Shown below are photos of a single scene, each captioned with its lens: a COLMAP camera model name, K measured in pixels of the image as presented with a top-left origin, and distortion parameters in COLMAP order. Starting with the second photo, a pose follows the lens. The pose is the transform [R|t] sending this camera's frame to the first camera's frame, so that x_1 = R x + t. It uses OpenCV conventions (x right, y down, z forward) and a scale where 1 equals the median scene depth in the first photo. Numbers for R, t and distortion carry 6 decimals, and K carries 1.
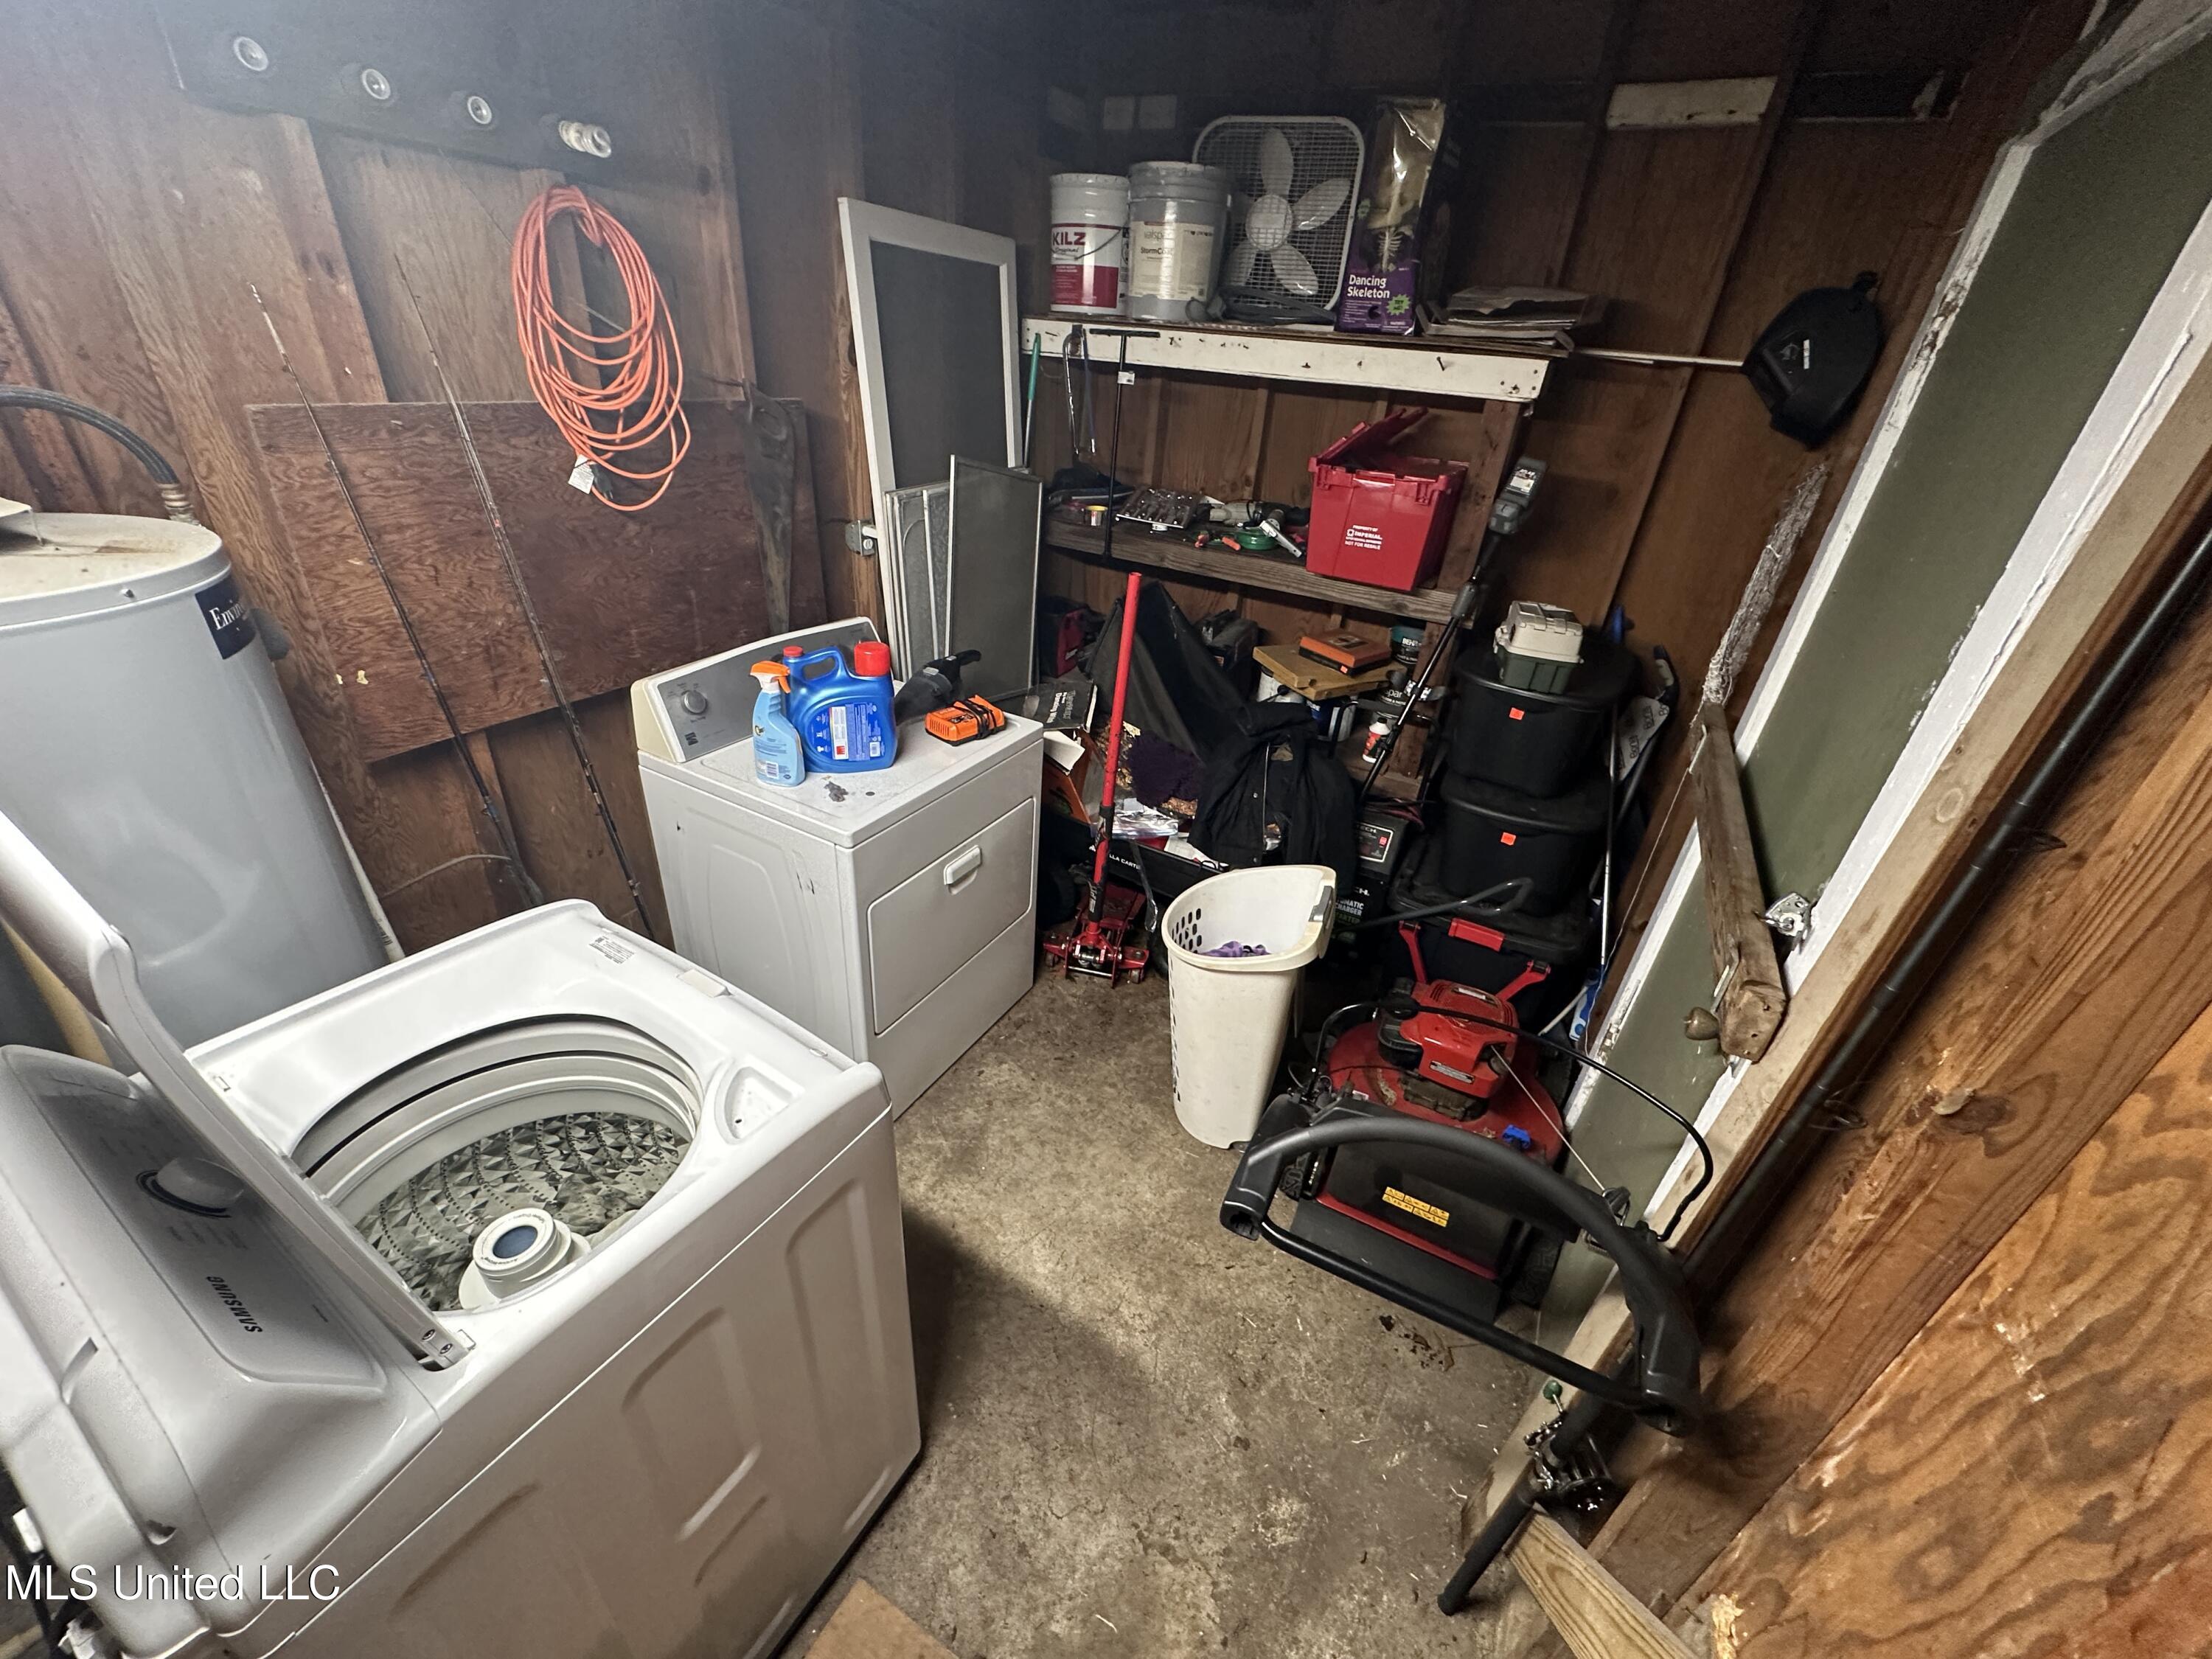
lens RADIAL K [[873.4, 0, 1104.9], [0, 873.4, 828.1], [0, 0, 1]] dist [-0.000302, 0.000002]
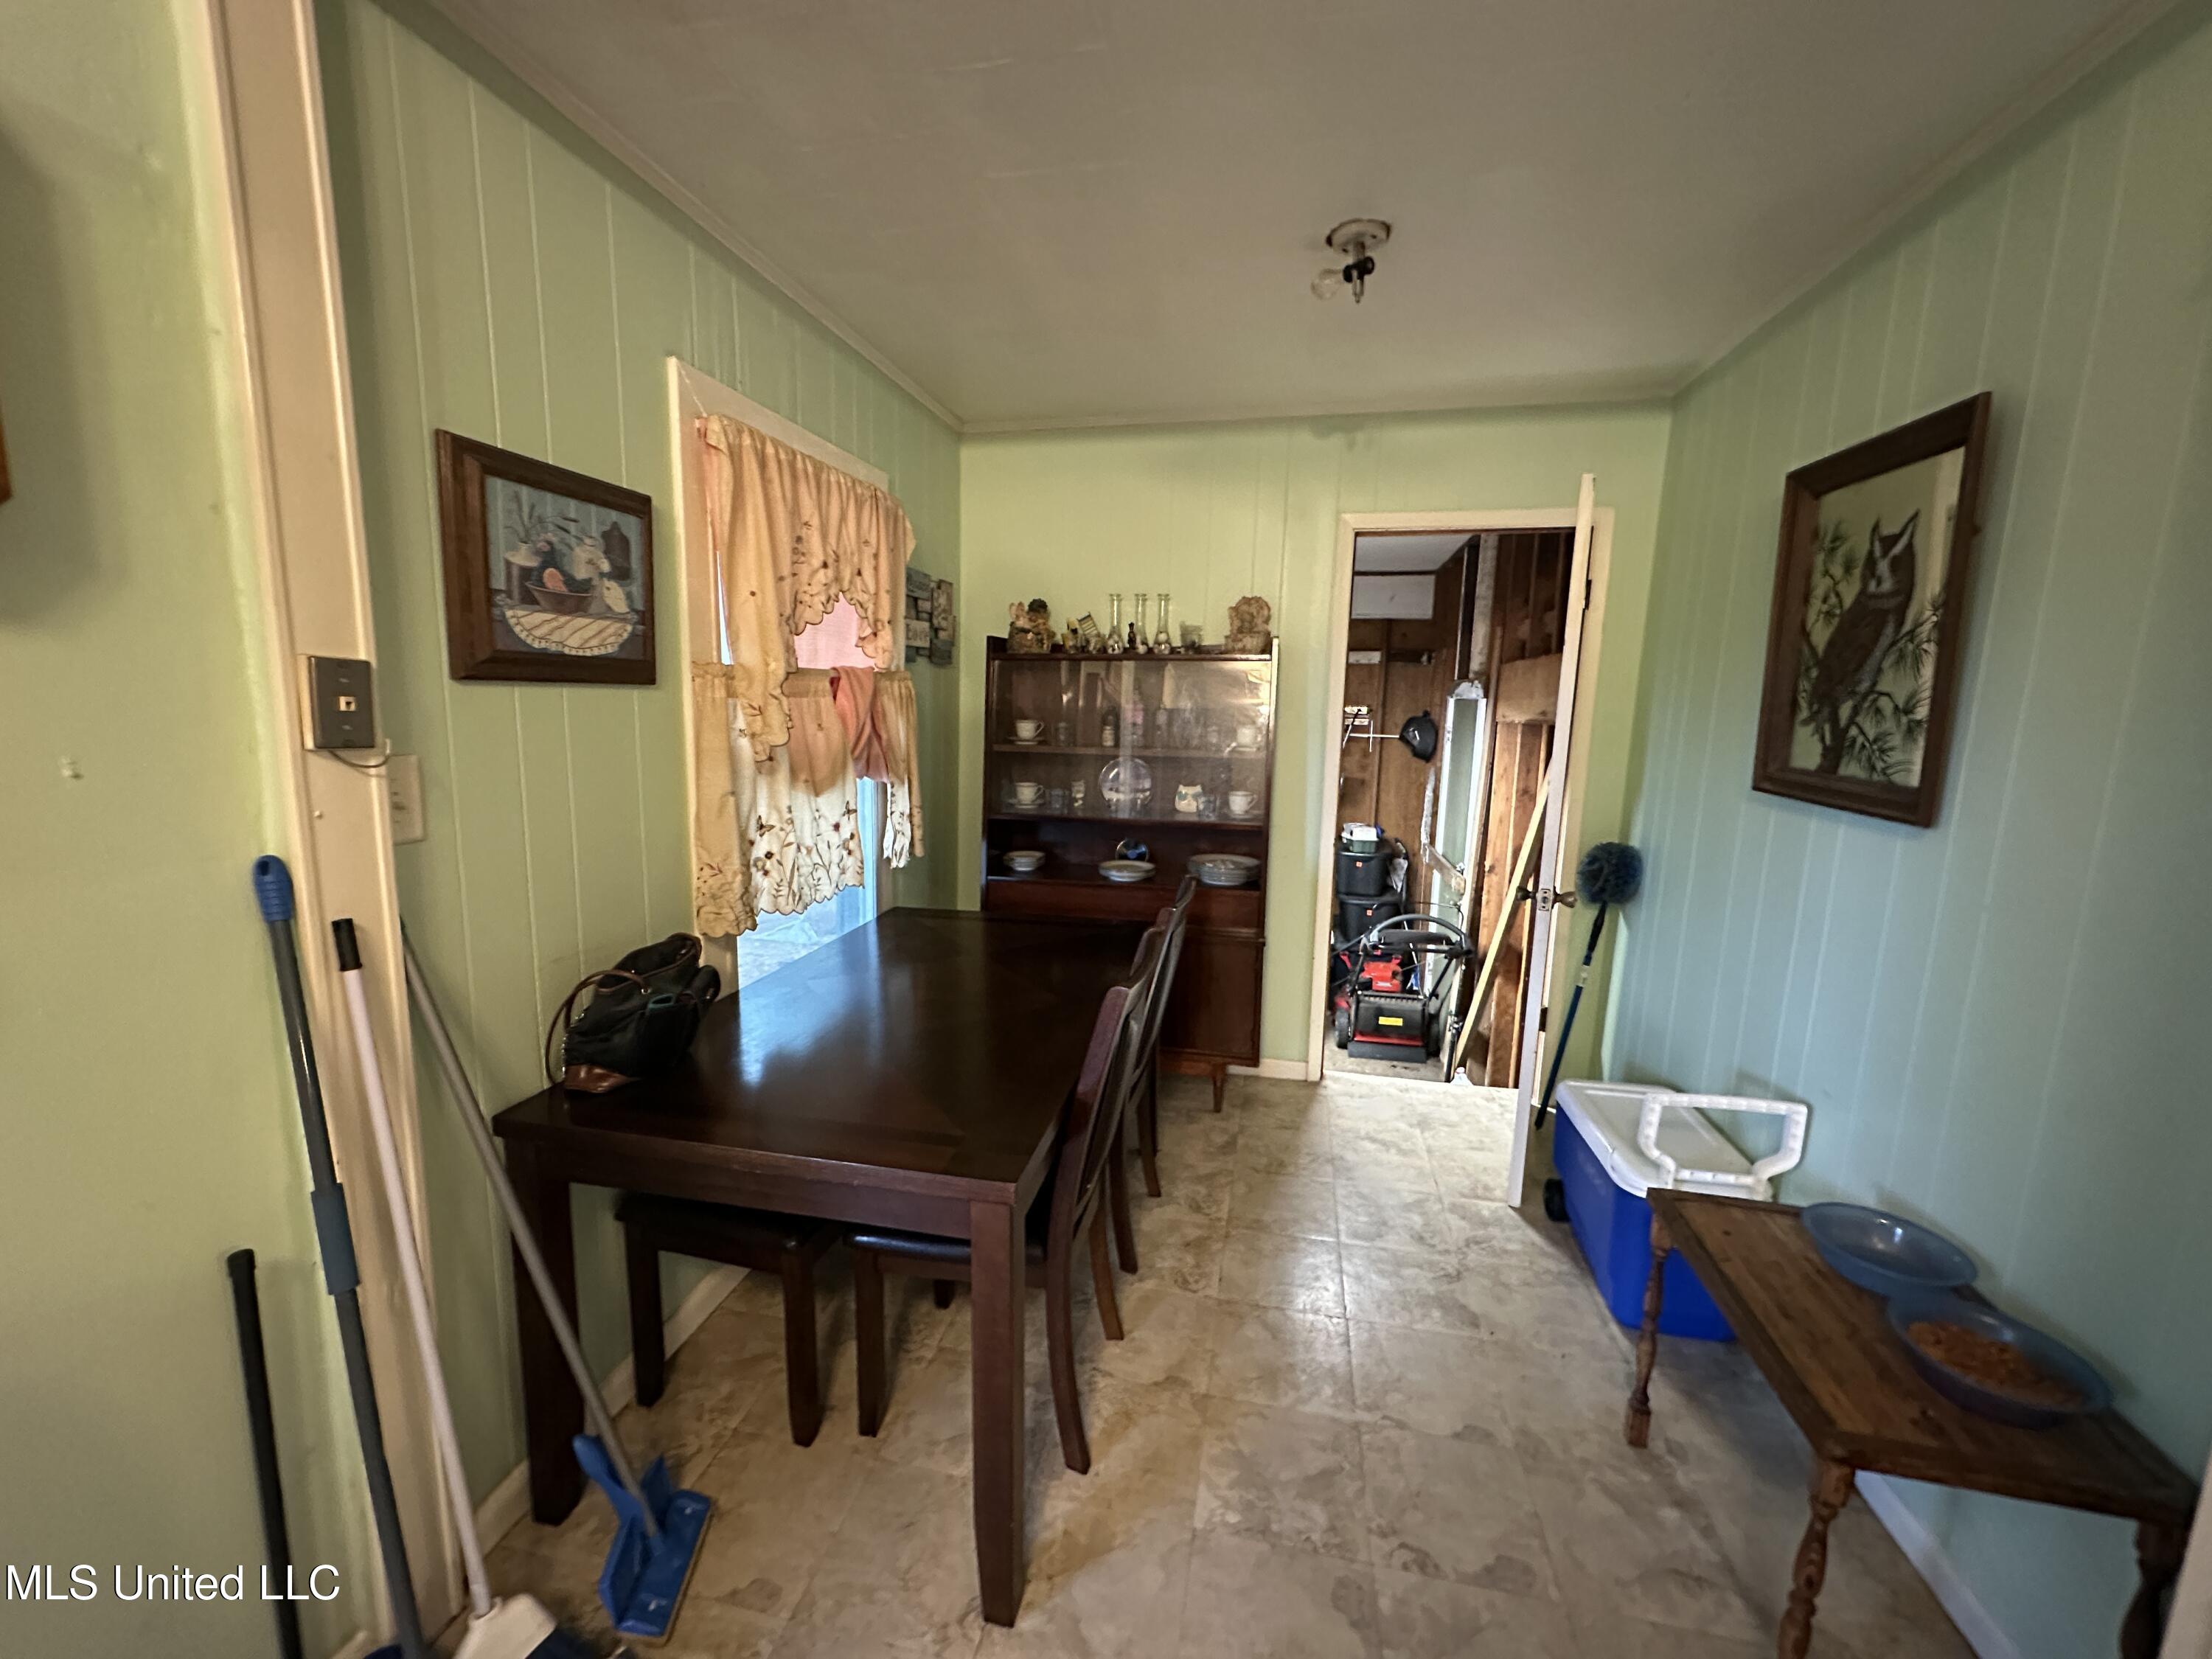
lens RADIAL K [[873.4, 0, 1103.7], [0, 873.4, 829.2], [0, 0, 1]] dist [-0.000302, 0.000002]
pose [[0.950925, -0.092341, 0.295321, -1.077244], [0.186342, 0.932849, -0.308333, 0.463062], [-0.247018, 0.348232, 0.904277, -1.266308]]
